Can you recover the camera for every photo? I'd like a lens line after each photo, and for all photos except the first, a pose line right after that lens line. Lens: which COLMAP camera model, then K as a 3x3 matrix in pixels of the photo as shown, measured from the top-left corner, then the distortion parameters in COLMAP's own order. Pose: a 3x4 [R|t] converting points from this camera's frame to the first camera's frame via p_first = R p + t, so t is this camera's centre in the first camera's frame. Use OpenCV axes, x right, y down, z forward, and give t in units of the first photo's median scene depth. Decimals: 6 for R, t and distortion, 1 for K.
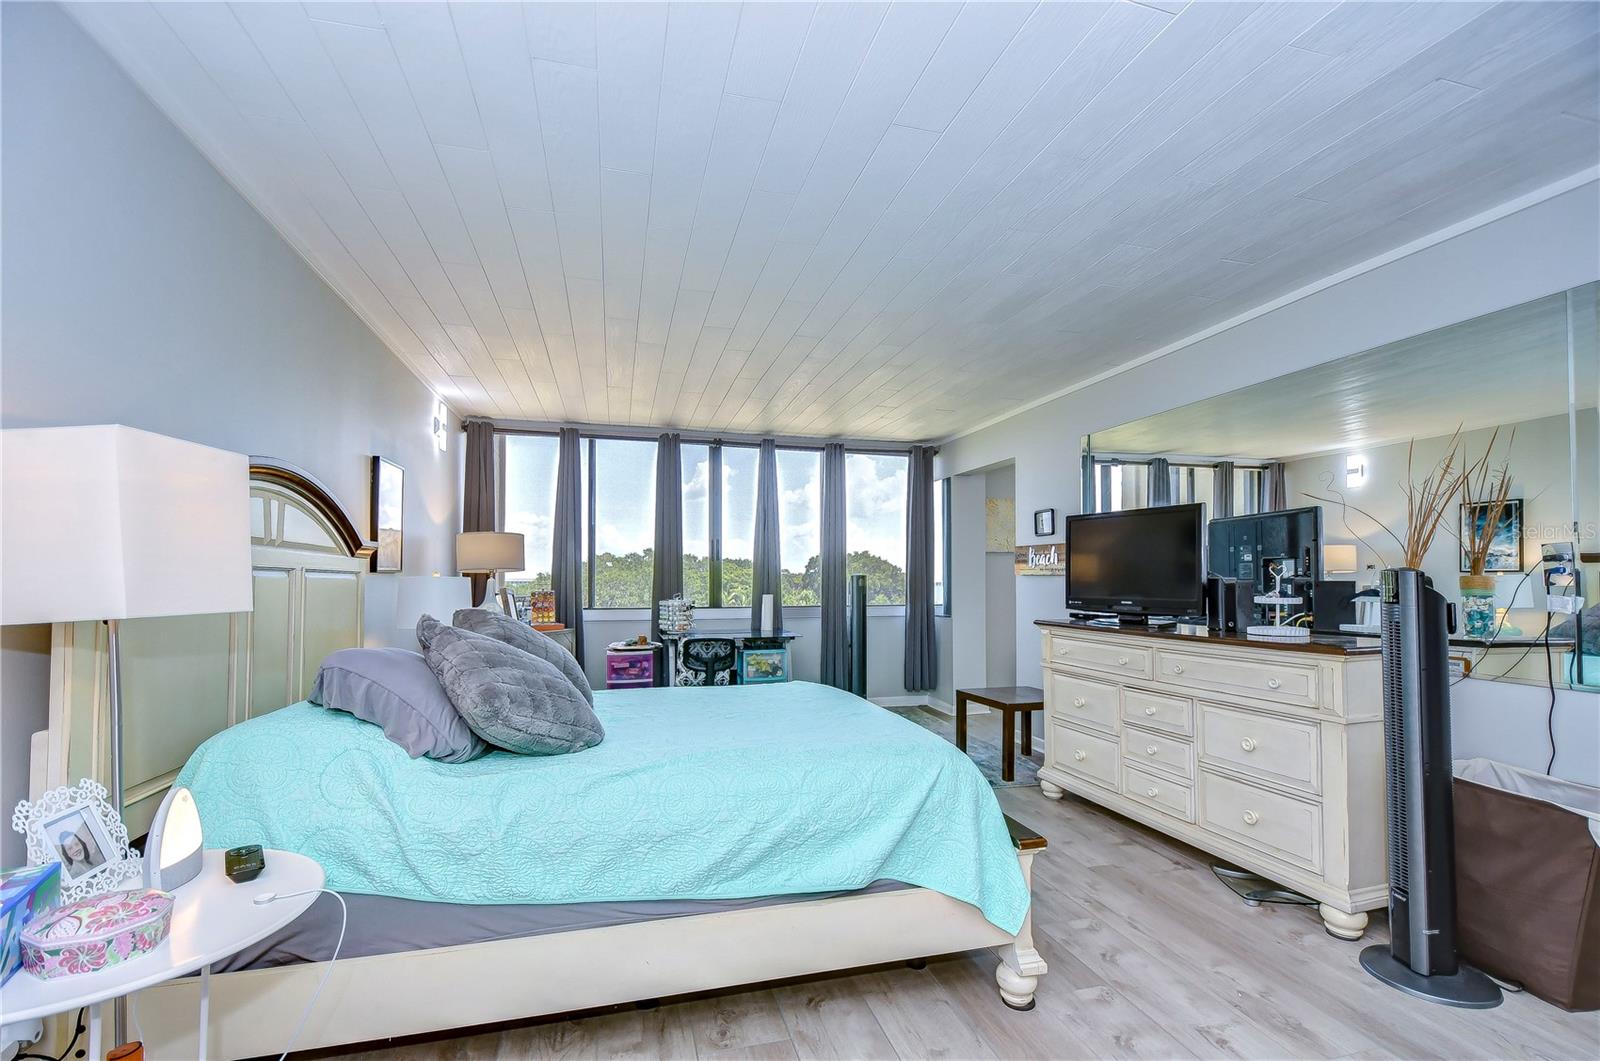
lens RADIAL K [[696.5, 0, 800.2], [0, 696.5, 565.7], [0, 0, 1]] dist [0.012872, -0.008156]
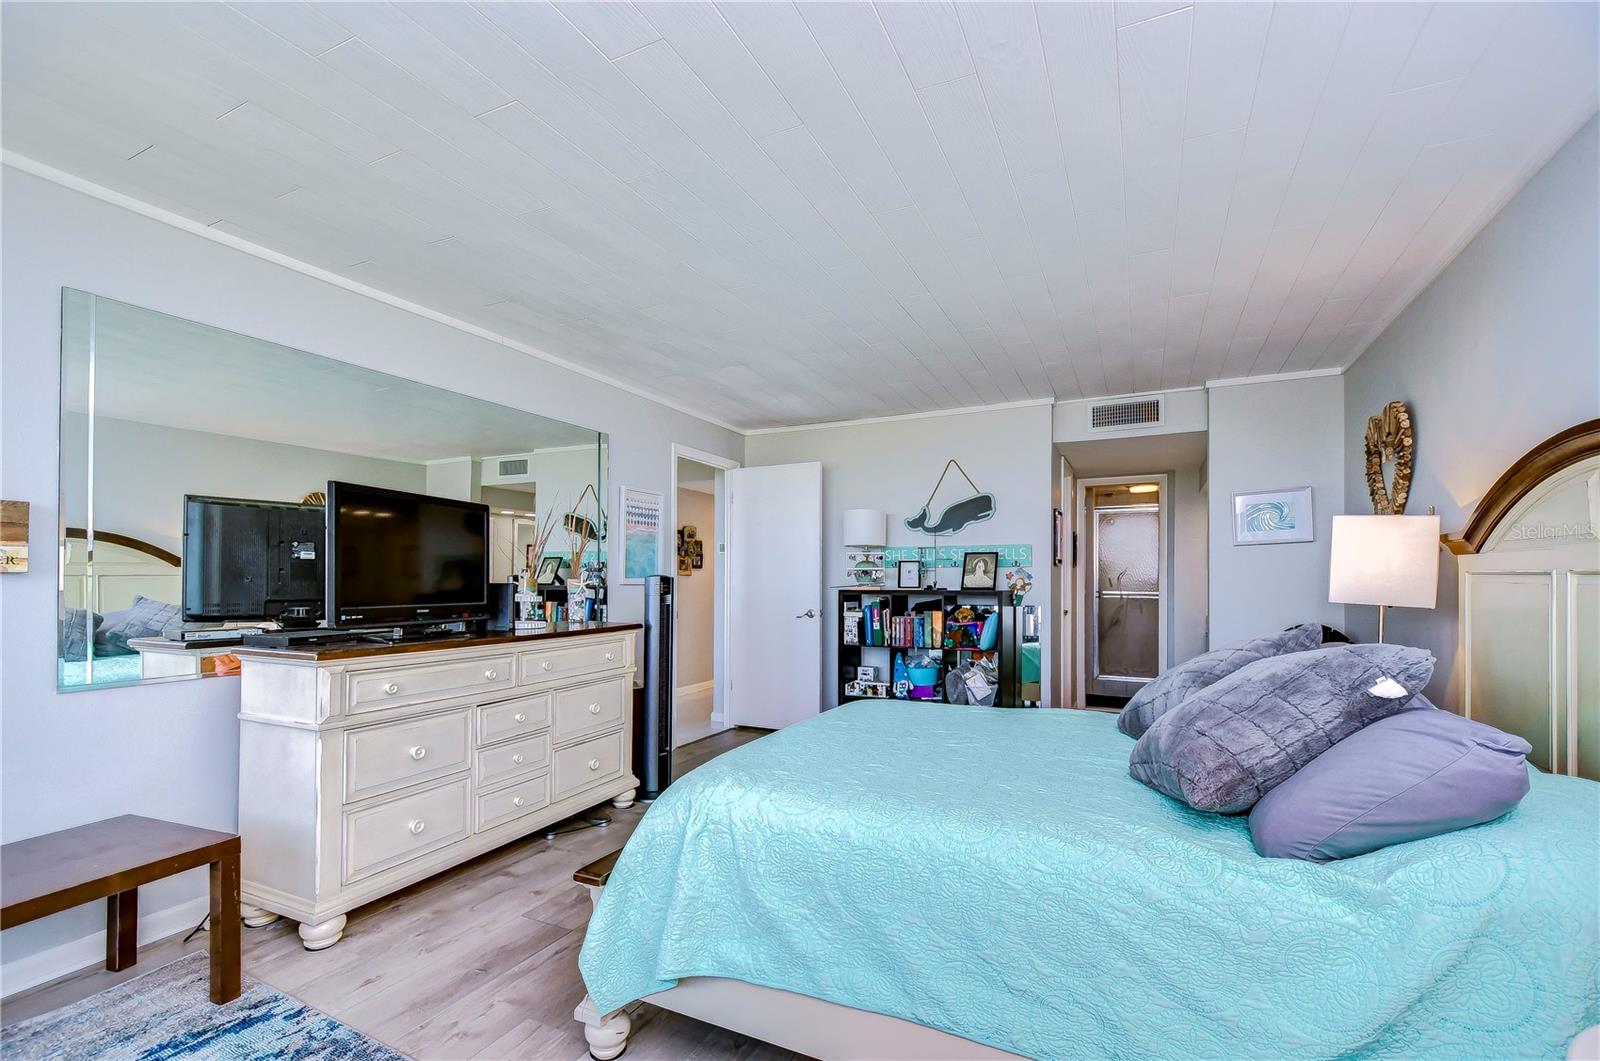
lens RADIAL K [[696.5, 0, 800.2], [0, 696.5, 565.7], [0, 0, 1]] dist [0.012872, -0.008156]
pose [[-0.750432, 0.014813, 0.660781, -0.265750], [-0.012676, 0.999242, -0.036796, 0.016321], [-0.660826, -0.035989, -0.749676, 0.898255]]
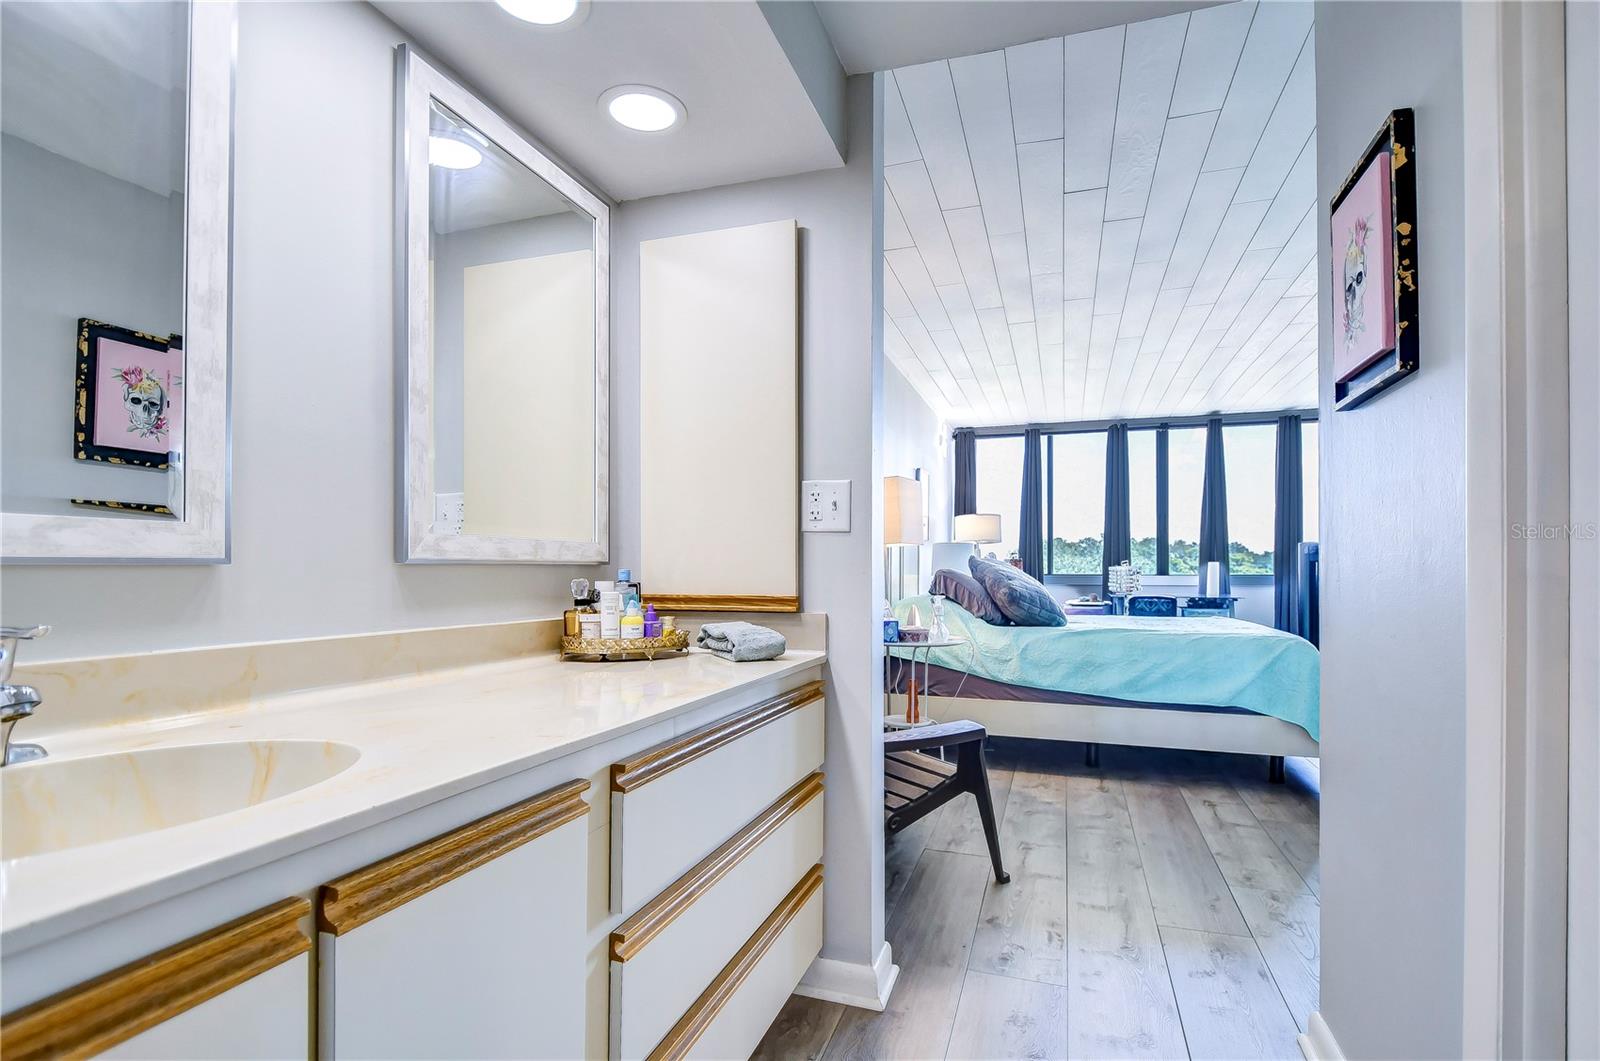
lens RADIAL K [[772.3, 0, 802.1], [0, 772.3, 567.3], [0, 0, 1]] dist [0.001591, 0.000115]
pose [[0.831157, -0.000648, -0.556037, 0.103235], [0.010919, 0.999826, 0.015156, 0.027089], [0.555931, -0.018668, 0.831019, -0.415656]]
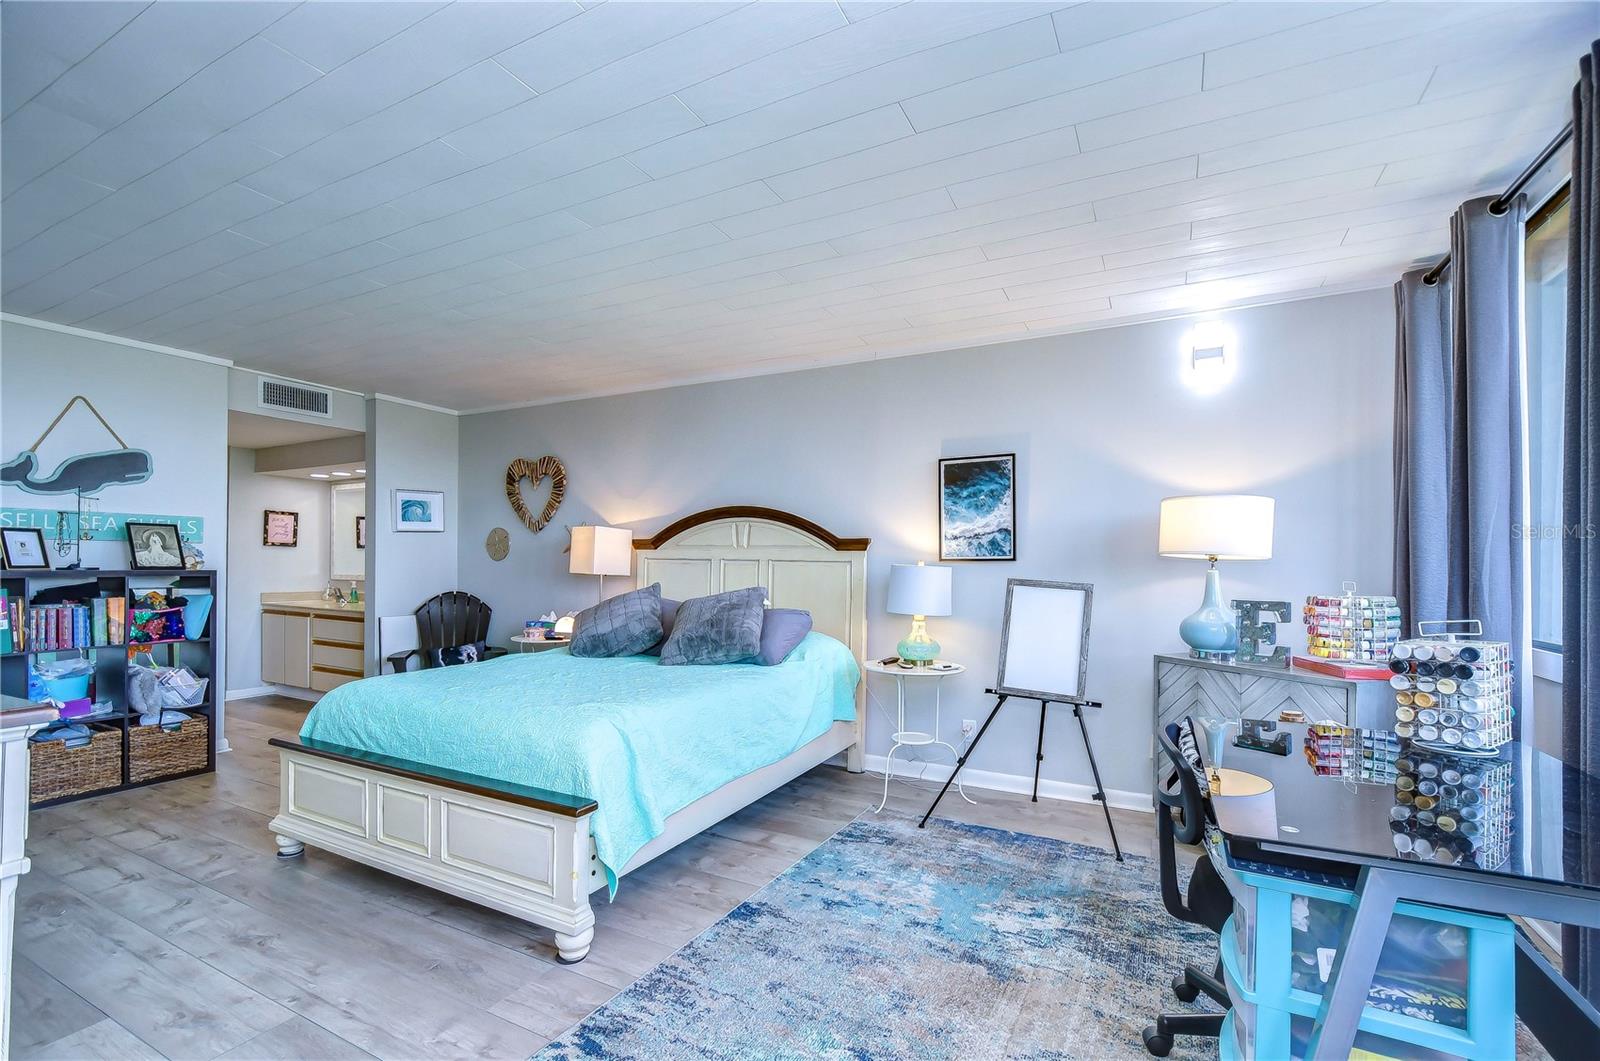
lens RADIAL K [[696.5, 0, 800.2], [0, 696.5, 565.7], [0, 0, 1]] dist [0.012872, -0.008156]
pose [[-0.678694, -0.005880, -0.734398, 0.259010], [0.004885, 0.999910, -0.012520, 0.020083], [0.734405, -0.012085, -0.678604, 1.077137]]
